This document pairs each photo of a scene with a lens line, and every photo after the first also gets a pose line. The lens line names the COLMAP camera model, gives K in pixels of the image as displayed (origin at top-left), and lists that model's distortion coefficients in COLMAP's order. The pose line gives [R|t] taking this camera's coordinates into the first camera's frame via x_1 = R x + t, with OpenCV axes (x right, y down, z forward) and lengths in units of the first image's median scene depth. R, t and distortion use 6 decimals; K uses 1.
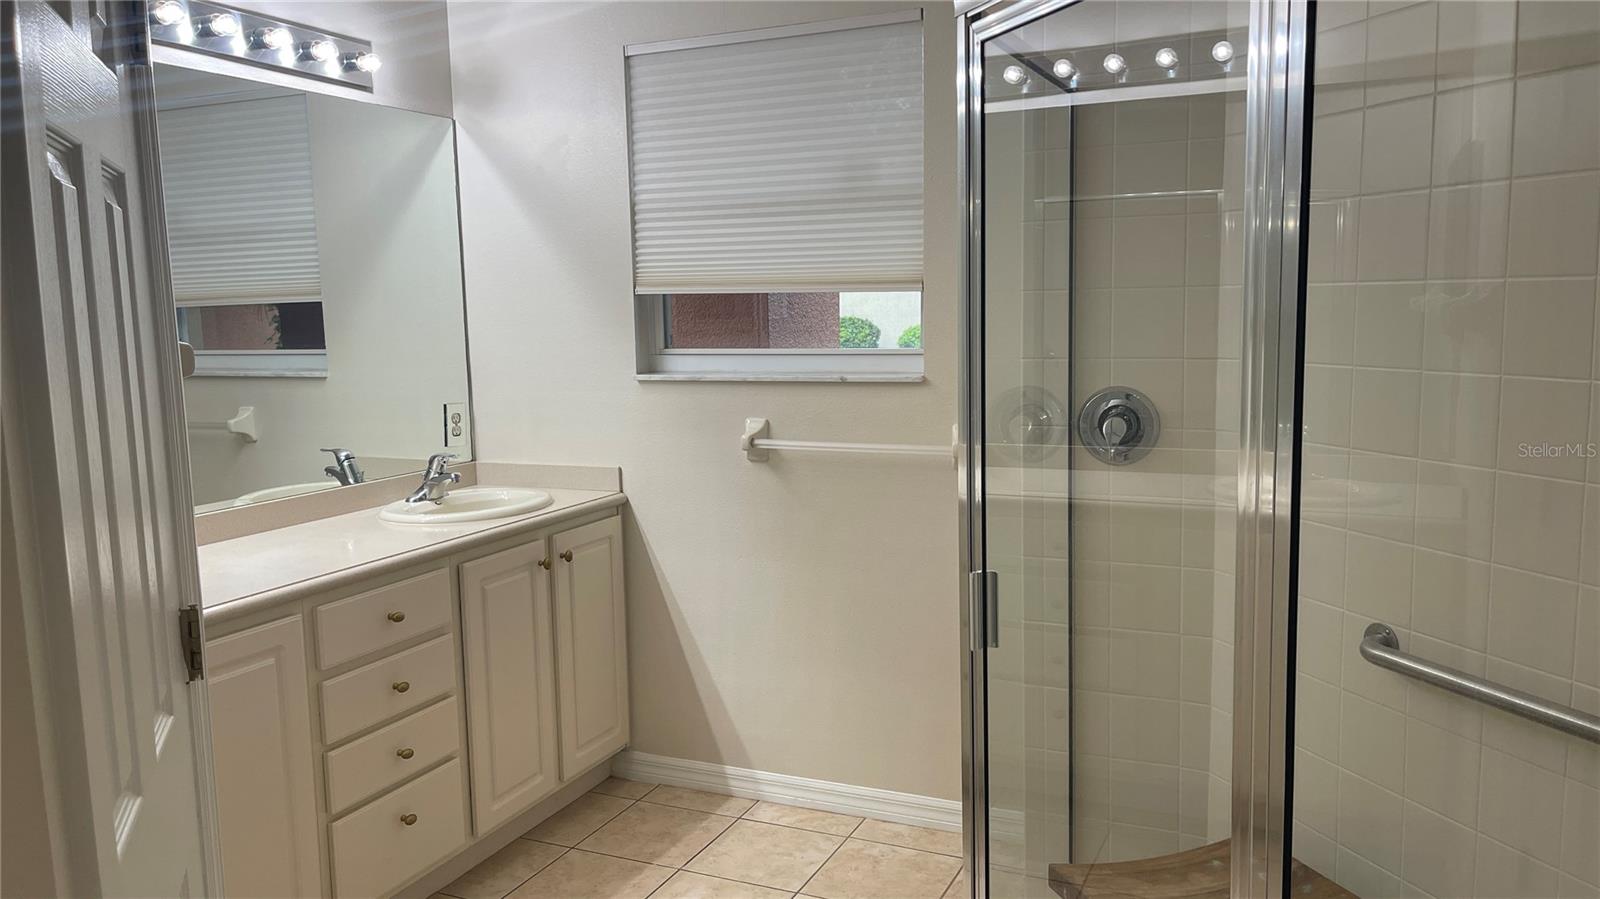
lens RADIAL K [[1199.3, 0, 800.7], [0, 1199.3, 453.6], [0, 0, 1]] dist [0.050956, -0.044391]
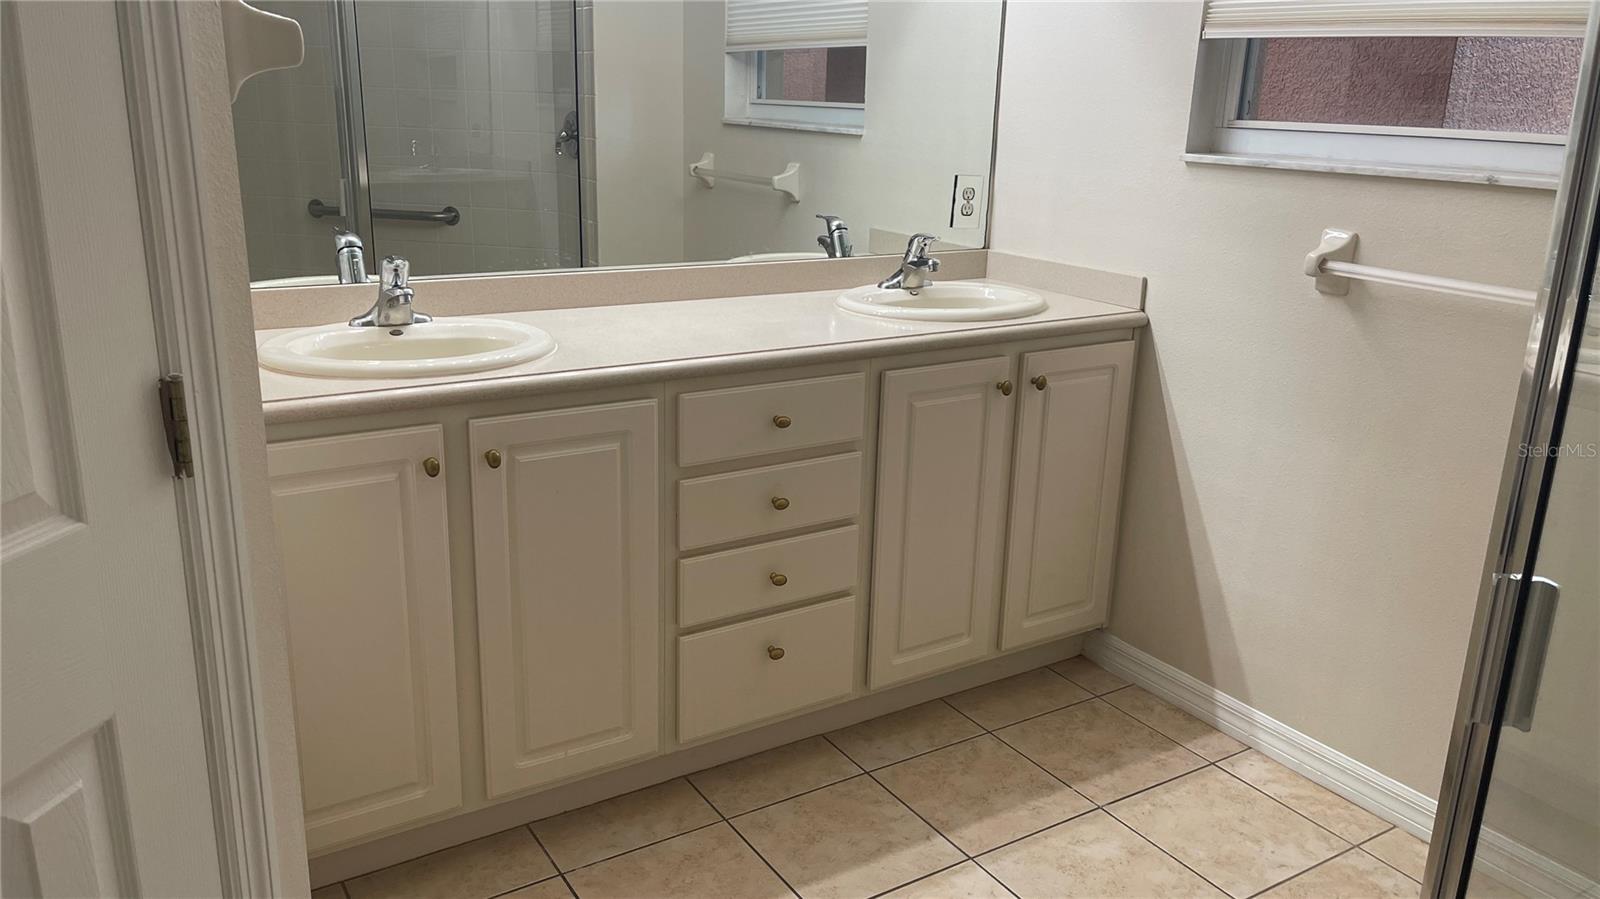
lens RADIAL K [[1199.3, 0, 803.3], [0, 1199.3, 440.2], [0, 0, 1]] dist [0.050956, -0.044391]
pose [[0.834105, 0.197387, -0.515080, 0.084539], [-0.114074, 0.975323, 0.189031, -0.008122], [0.539681, -0.098914, 0.836039, 0.249586]]
